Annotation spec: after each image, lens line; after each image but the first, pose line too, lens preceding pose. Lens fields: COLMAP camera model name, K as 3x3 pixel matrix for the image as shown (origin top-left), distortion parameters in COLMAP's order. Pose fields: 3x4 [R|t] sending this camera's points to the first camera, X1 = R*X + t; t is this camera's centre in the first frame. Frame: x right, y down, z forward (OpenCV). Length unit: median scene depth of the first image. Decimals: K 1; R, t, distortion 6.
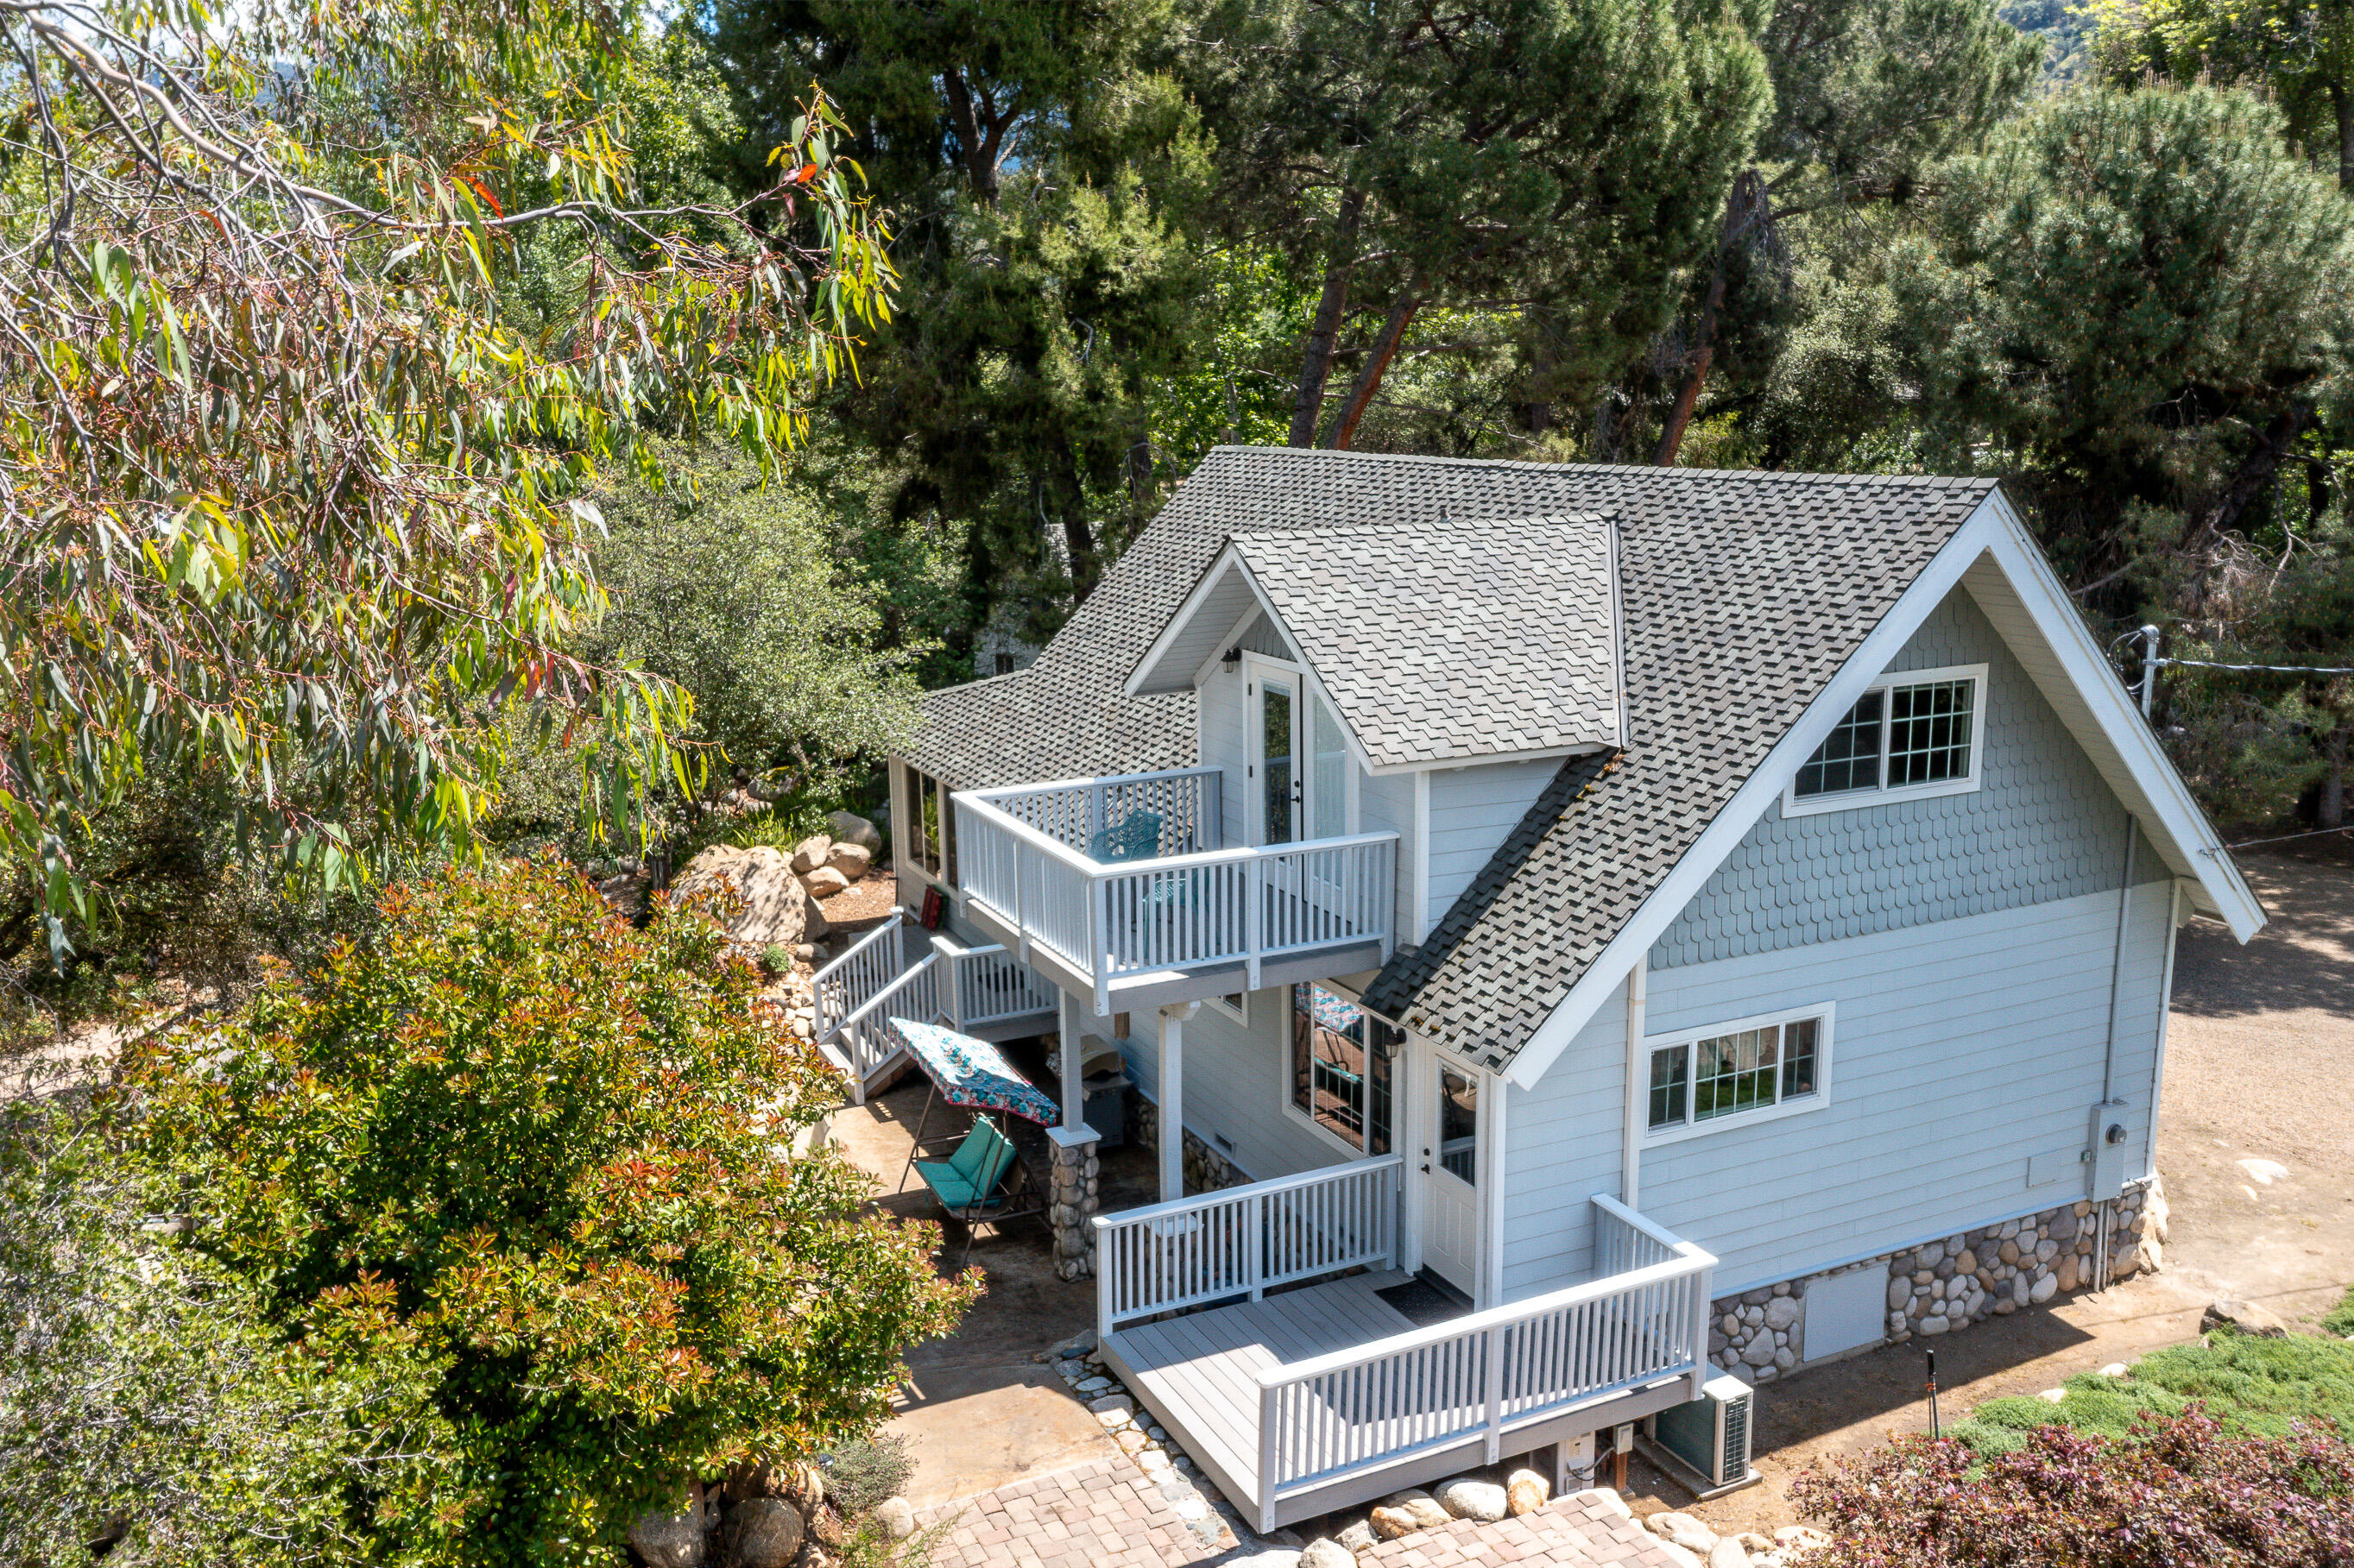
lens RADIAL K [[1902.0, 0, 1168.2], [0, 1902.0, 753.4], [0, 0, 1]] dist [-0.008459, -0.001590]
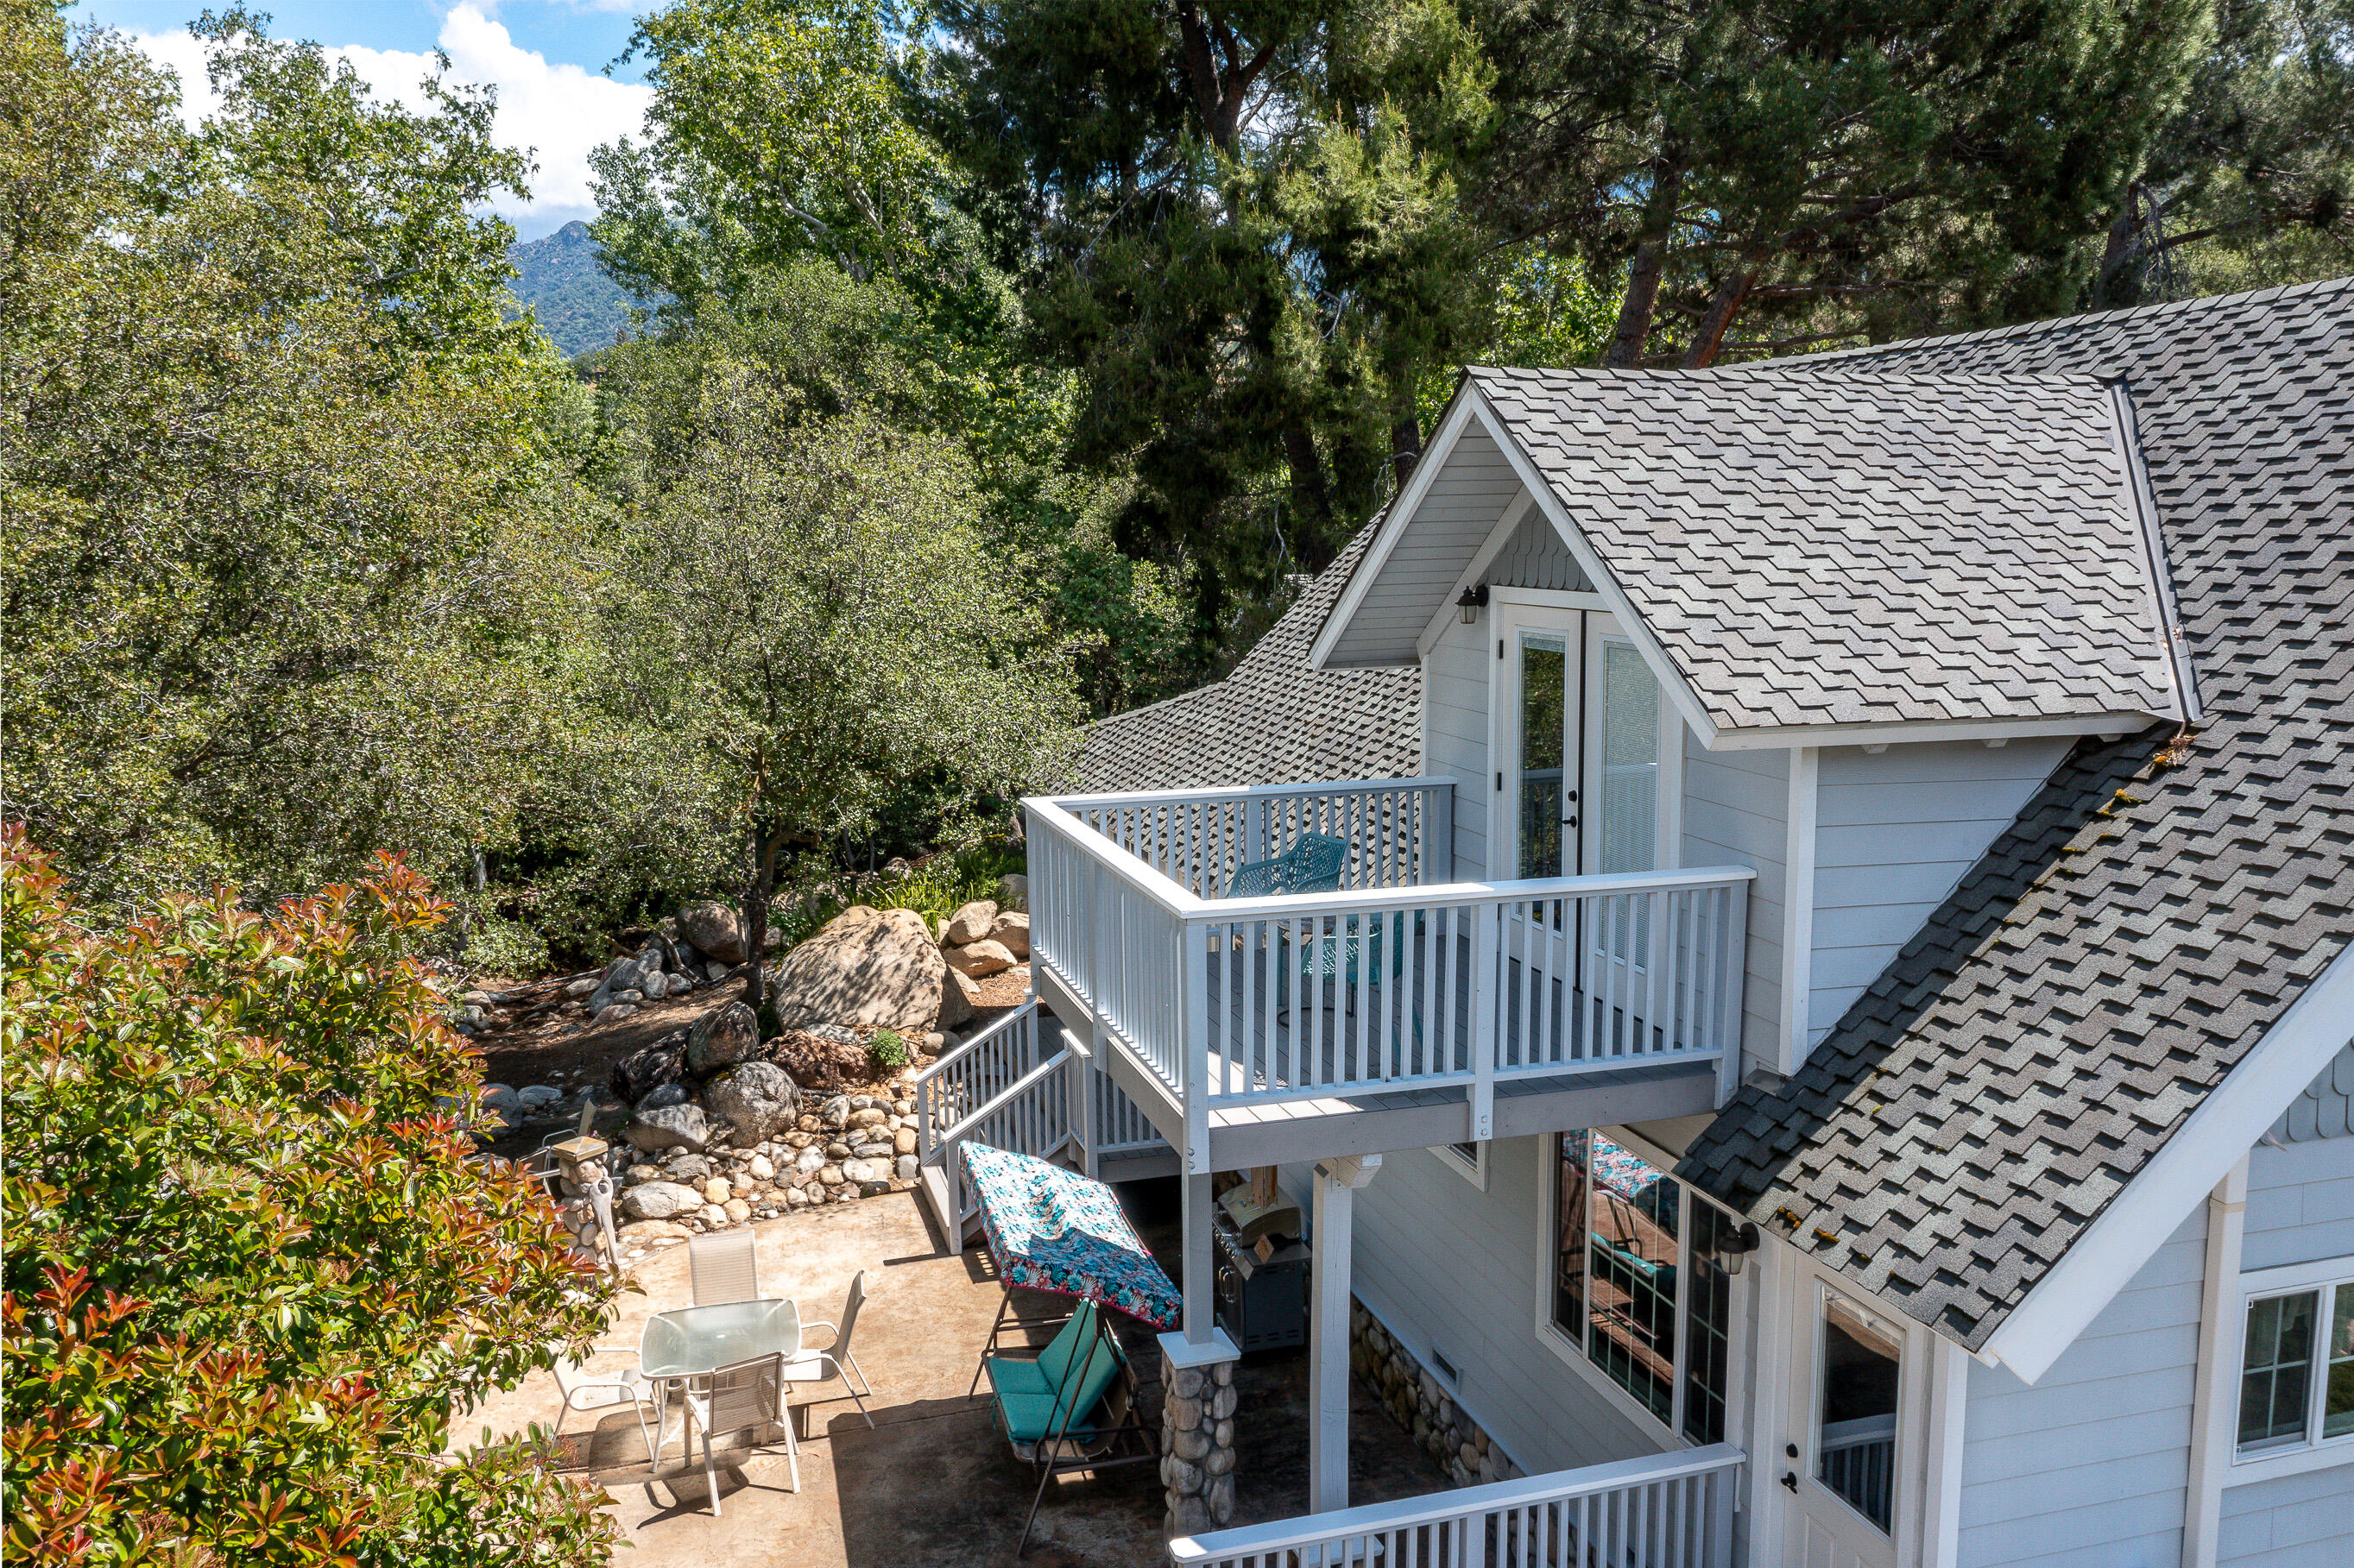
lens RADIAL K [[1839.8, 0, 1177.0], [0, 1839.8, 784.0], [0, 0, 1]] dist [-0.016305, 0.009207]
pose [[0.987873, 0.027532, -0.152801, 0.036077], [-0.034399, 0.998505, -0.042477, 0.045793], [0.151403, 0.047218, 0.987344, 0.445634]]
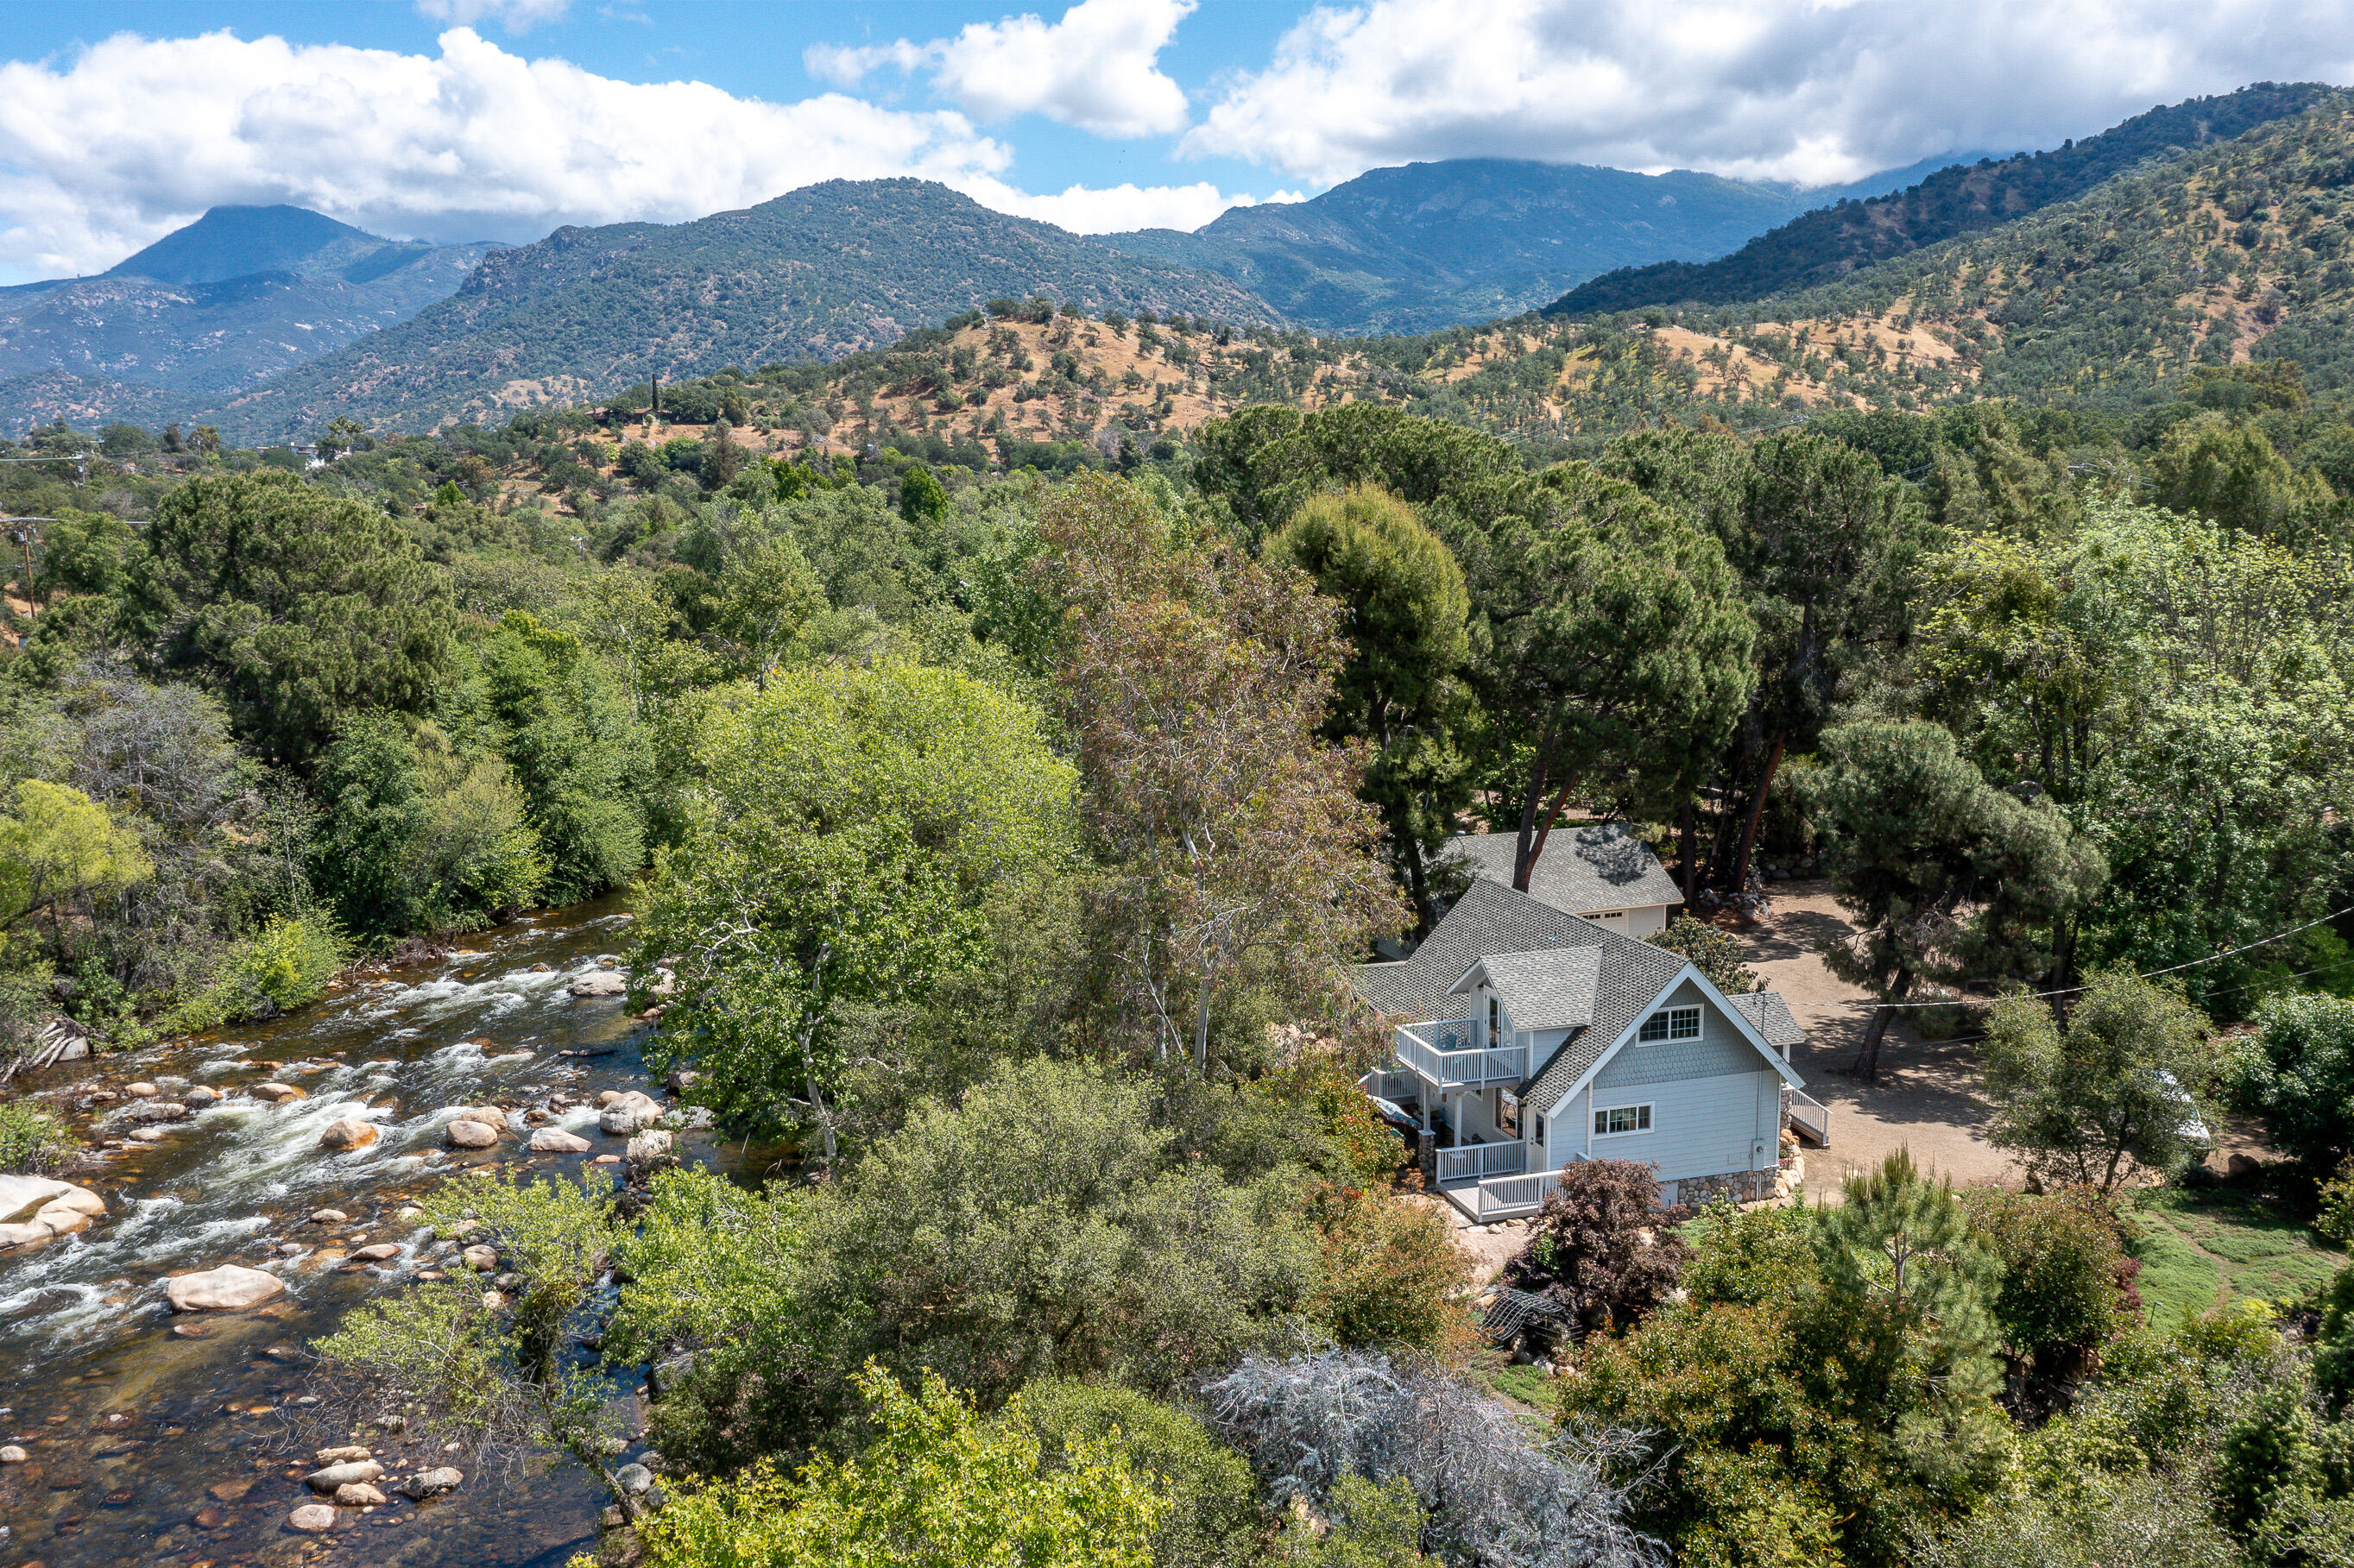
lens RADIAL K [[1839.8, 0, 1177.0], [0, 1839.8, 784.0], [0, 0, 1]] dist [-0.016305, 0.009207]
pose [[0.988486, 0.024854, -0.149257, -0.020123], [-0.031441, 0.998626, -0.041934, -0.282042], [0.148010, 0.046144, 0.987909, -2.493448]]
